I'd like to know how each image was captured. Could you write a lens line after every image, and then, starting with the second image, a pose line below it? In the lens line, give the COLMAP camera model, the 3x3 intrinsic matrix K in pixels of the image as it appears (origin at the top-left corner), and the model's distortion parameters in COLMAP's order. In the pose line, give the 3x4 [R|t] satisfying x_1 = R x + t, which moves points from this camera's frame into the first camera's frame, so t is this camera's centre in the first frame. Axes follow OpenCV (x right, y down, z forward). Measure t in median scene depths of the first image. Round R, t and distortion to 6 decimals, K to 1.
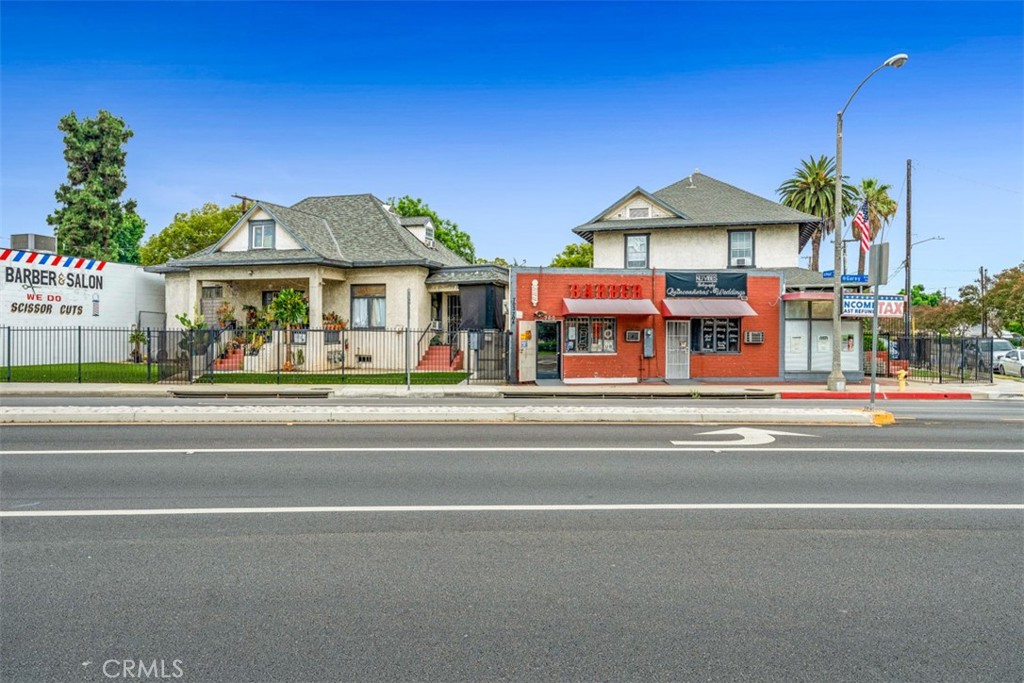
lens RADIAL K [[751.9, 0, 509.6], [0, 751.9, 344.9], [0, 0, 1]] dist [-0.007578, -0.000112]
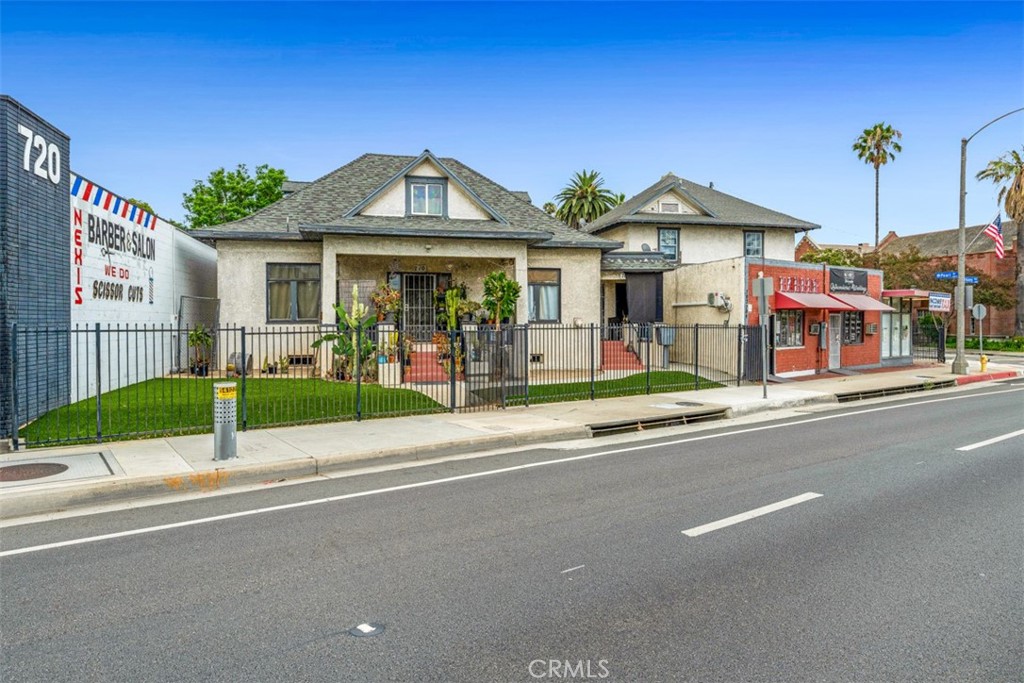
lens RADIAL K [[657.3, 0, 513.6], [0, 657.3, 337.0], [0, 0, 1]] dist [-0.009163, -0.002441]
pose [[0.862246, -0.016868, 0.506209, -0.584012], [0.007525, 0.999762, 0.020497, -0.020333], [-0.506434, -0.013864, 0.862167, 0.392408]]
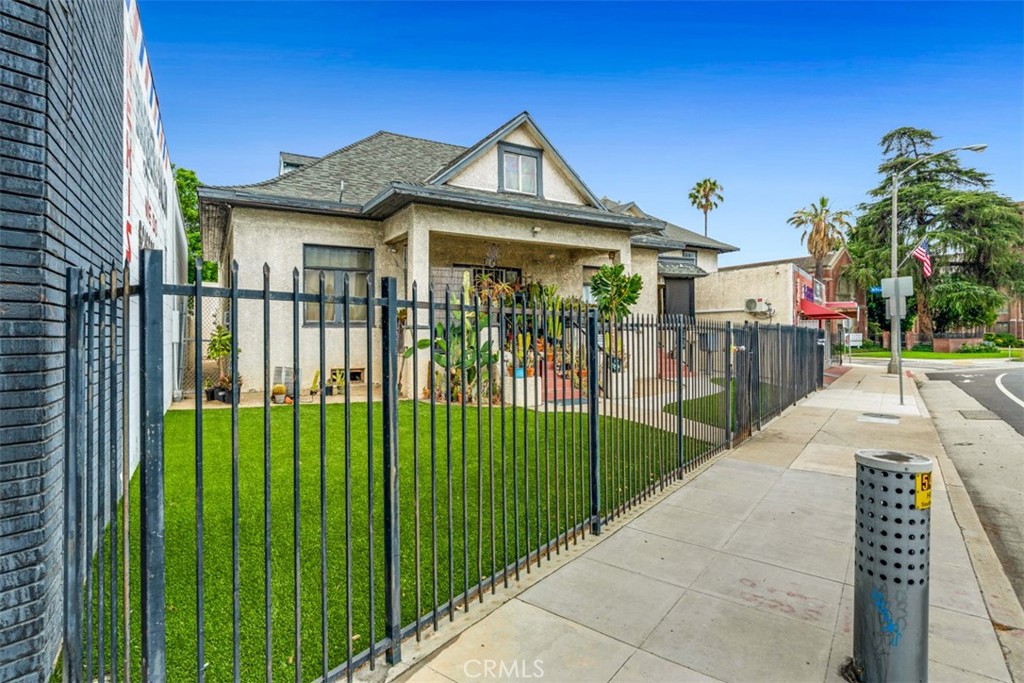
lens RADIAL K [[534.9, 0, 514.7], [0, 534.9, 338.5], [0, 0, 1]] dist [-0.013318, -0.000253]
pose [[0.681496, -0.009799, 0.731756, -0.645758], [0.010648, 0.999937, 0.003473, -0.012875], [-0.731744, 0.005424, 0.681557, 0.707582]]
